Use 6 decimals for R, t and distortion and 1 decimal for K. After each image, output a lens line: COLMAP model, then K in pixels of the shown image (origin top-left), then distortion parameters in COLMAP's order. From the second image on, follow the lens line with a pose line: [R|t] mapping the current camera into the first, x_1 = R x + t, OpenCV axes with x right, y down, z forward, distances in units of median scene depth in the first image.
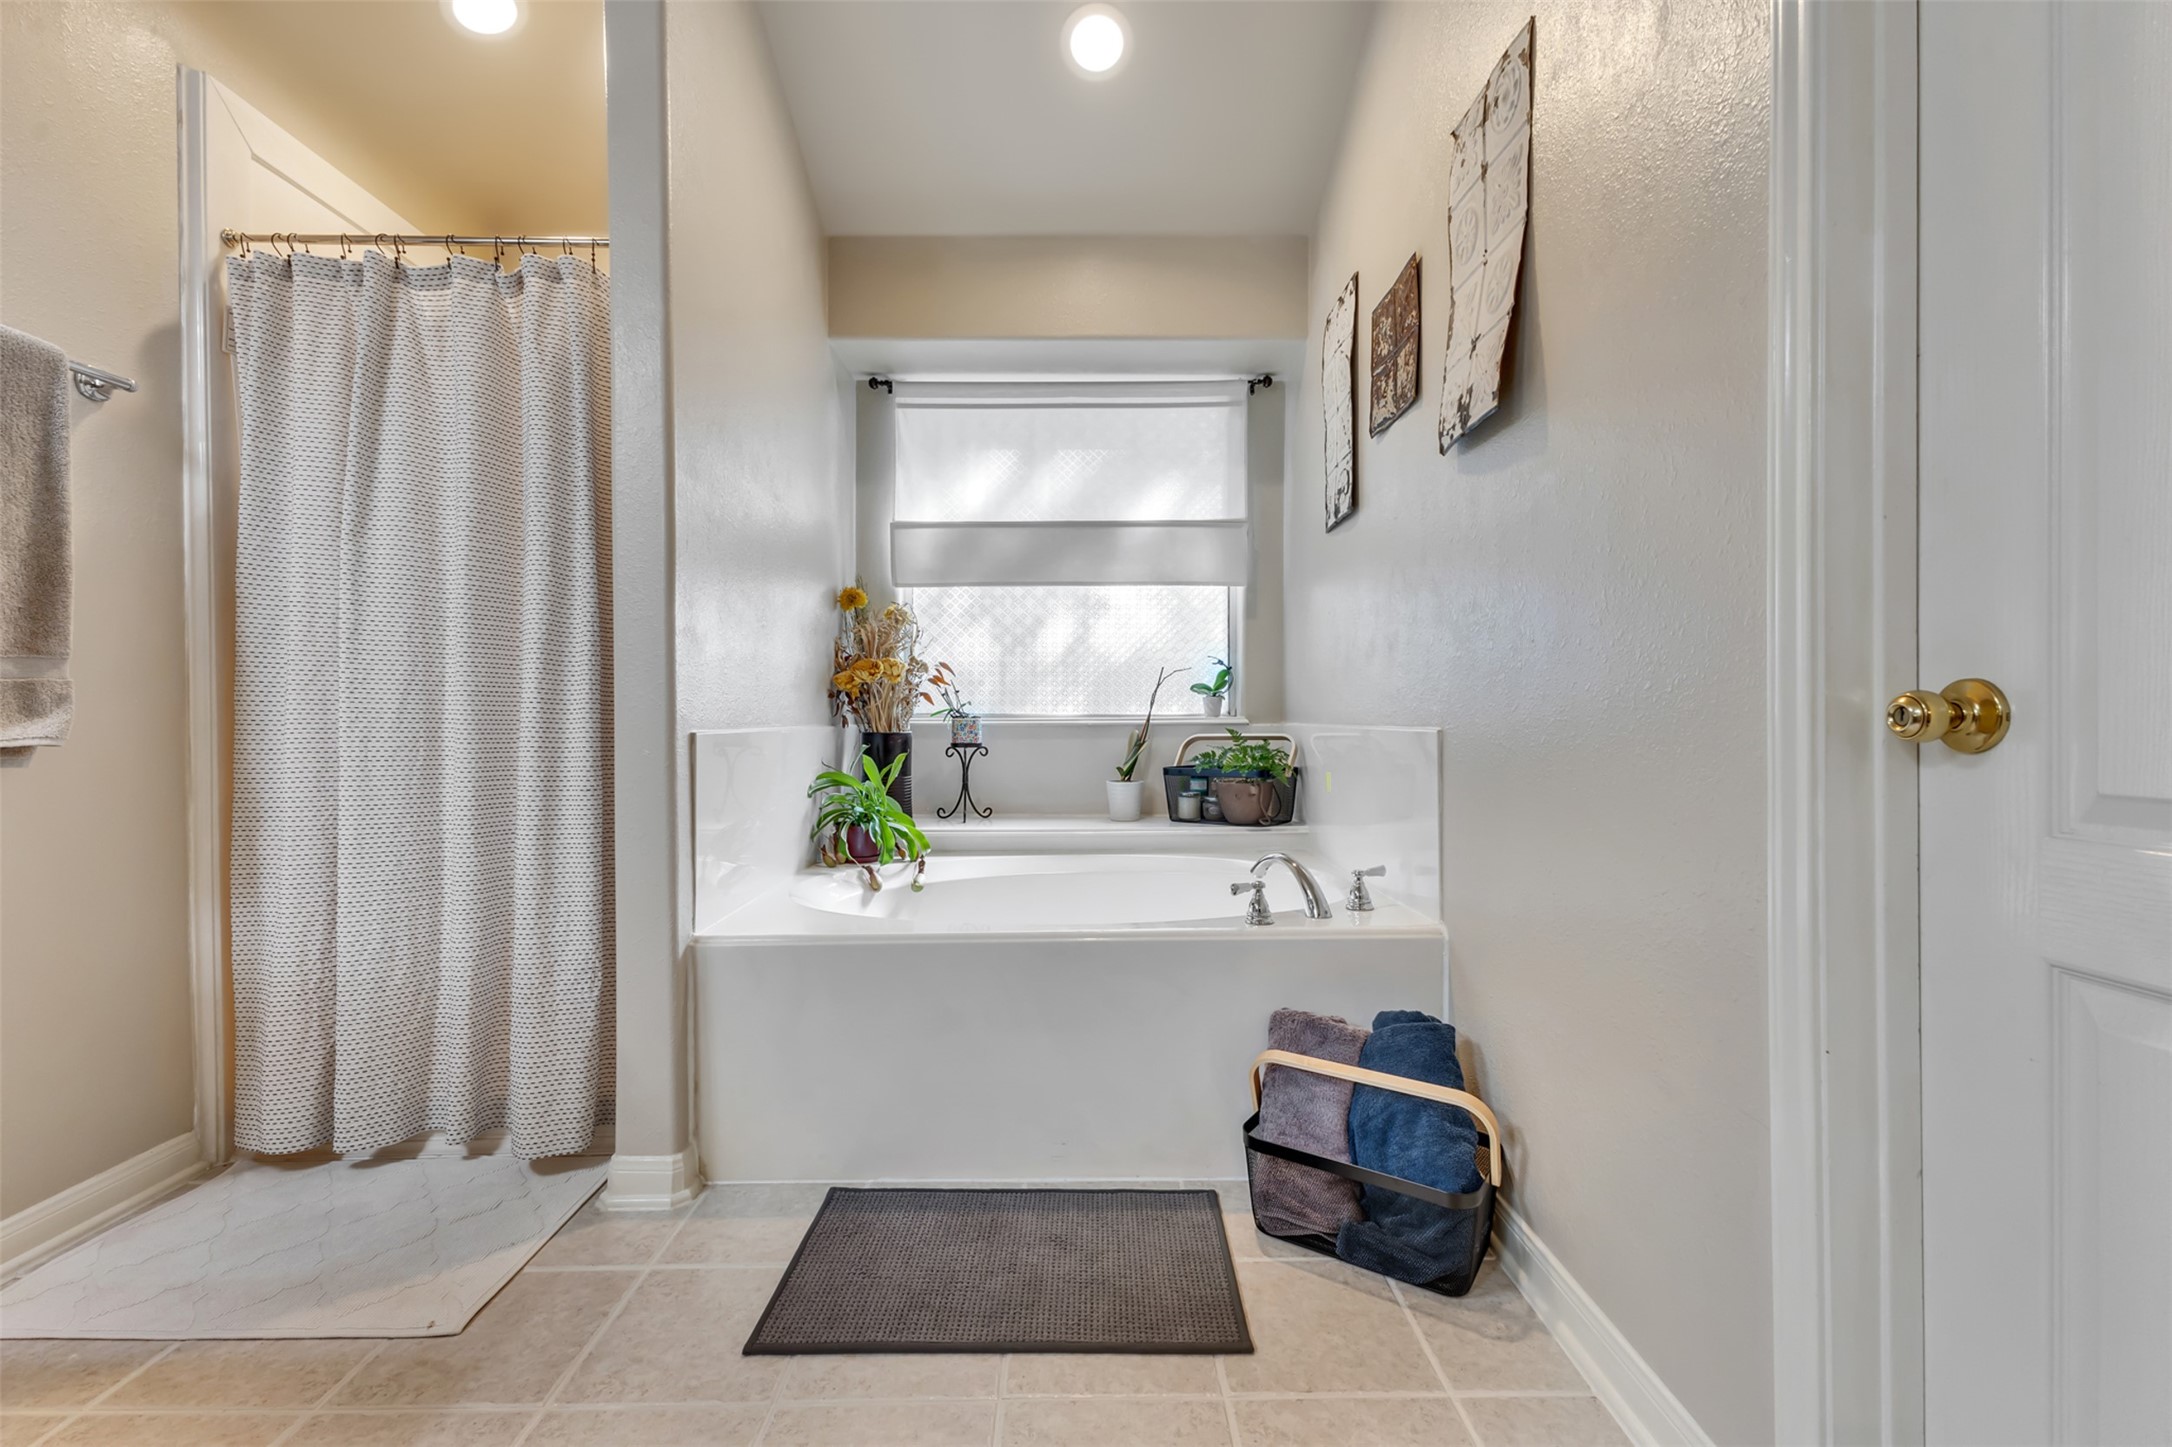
lens RADIAL K [[939.5, 0, 1084.2], [0, 939.5, 718.1], [0, 0, 1]] dist [0.009151, 0.000857]
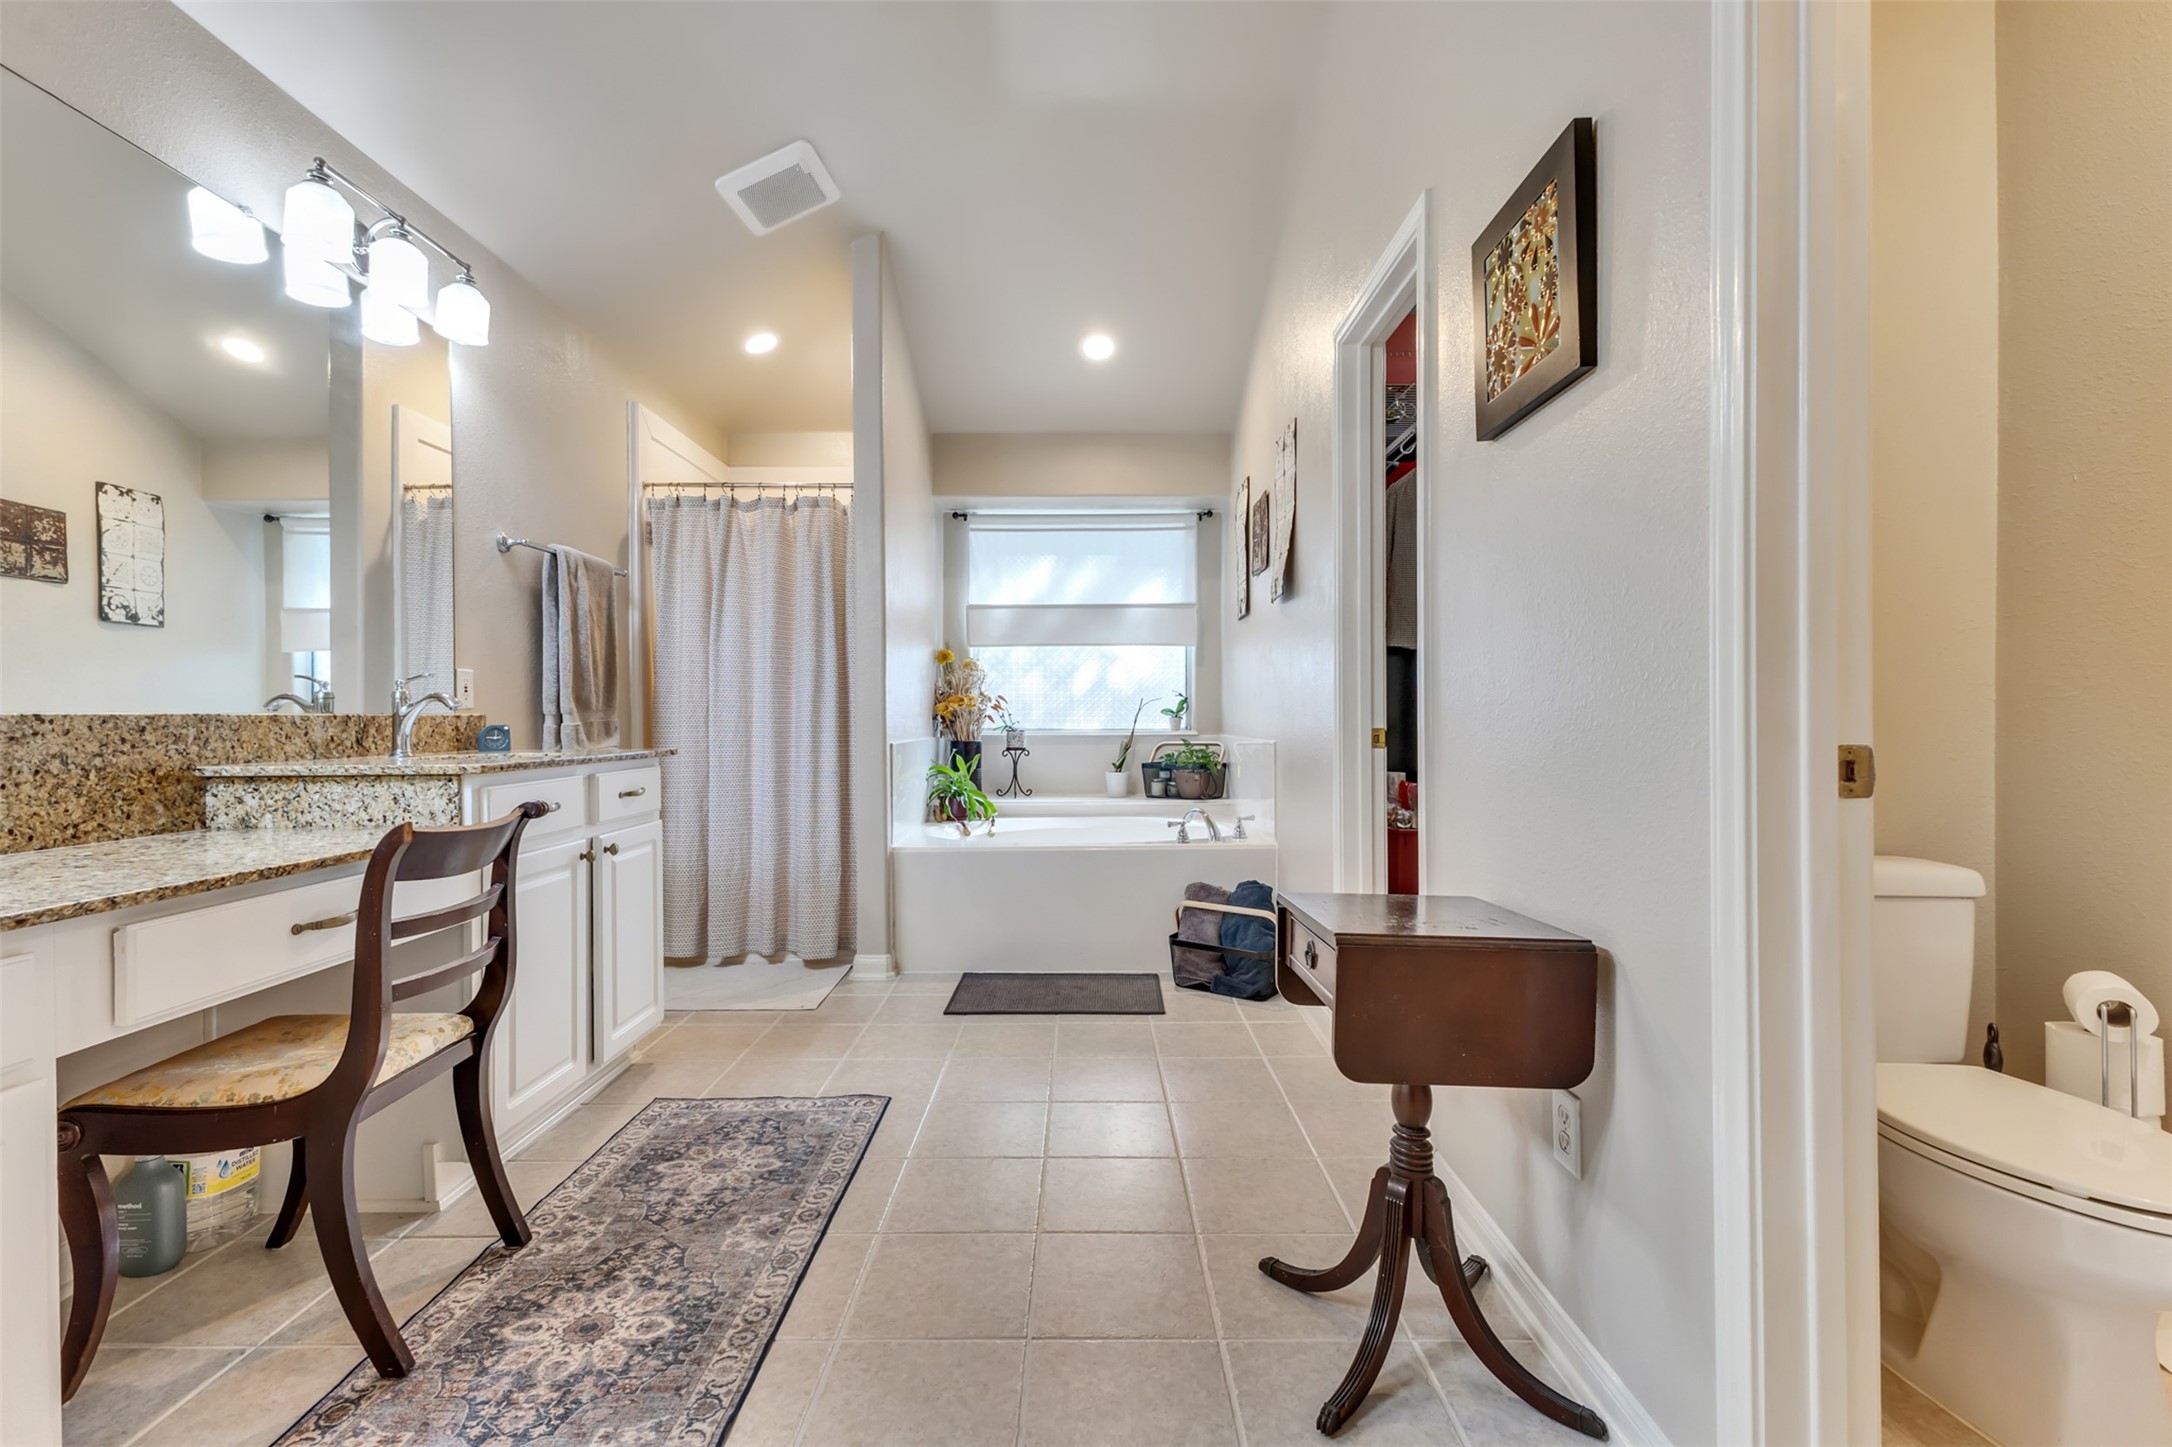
lens RADIAL K [[939.5, 0, 1090.4], [0, 939.5, 719.9], [0, 0, 1]] dist [0.009151, 0.000857]
pose [[1.000000, 0.000031, -0.000235, -0.001760], [-0.000032, 0.999999, -0.001094, -0.027087], [0.000235, 0.001094, 0.999999, -0.846543]]
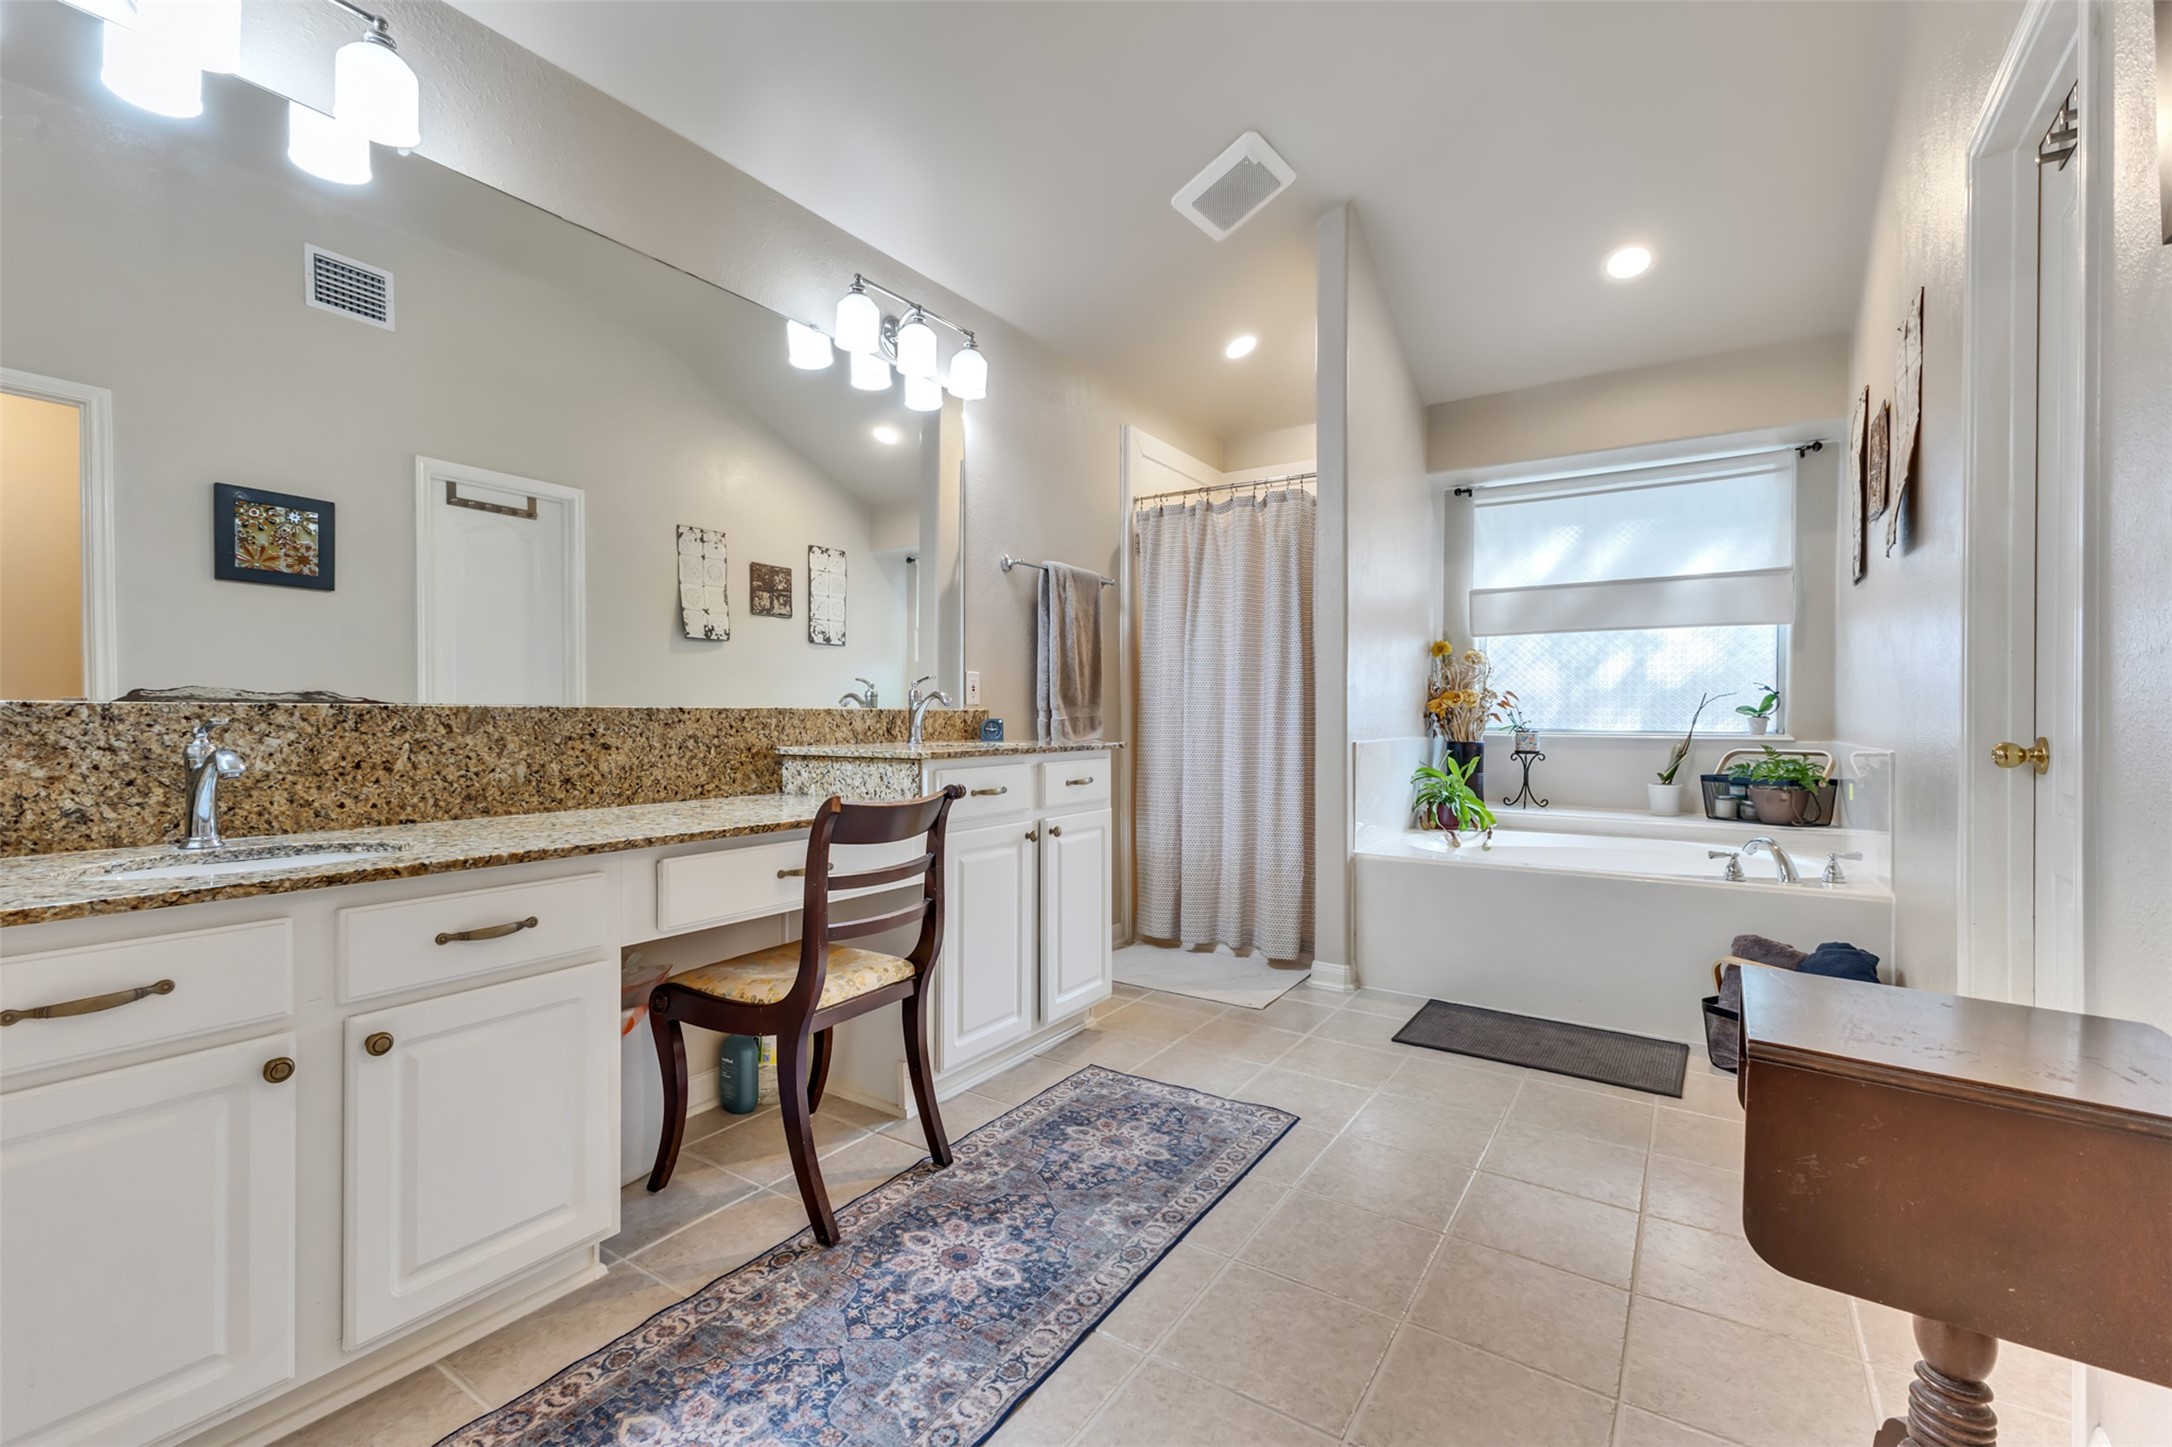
lens RADIAL K [[939.5, 0, 1081.7], [0, 939.5, 719.6], [0, 0, 1]] dist [0.009151, 0.000857]
pose [[0.829854, 0.009616, -0.557898, 0.148792], [-0.008946, 0.999952, 0.003928, -0.027056], [0.557910, 0.001731, 0.829900, -0.733536]]
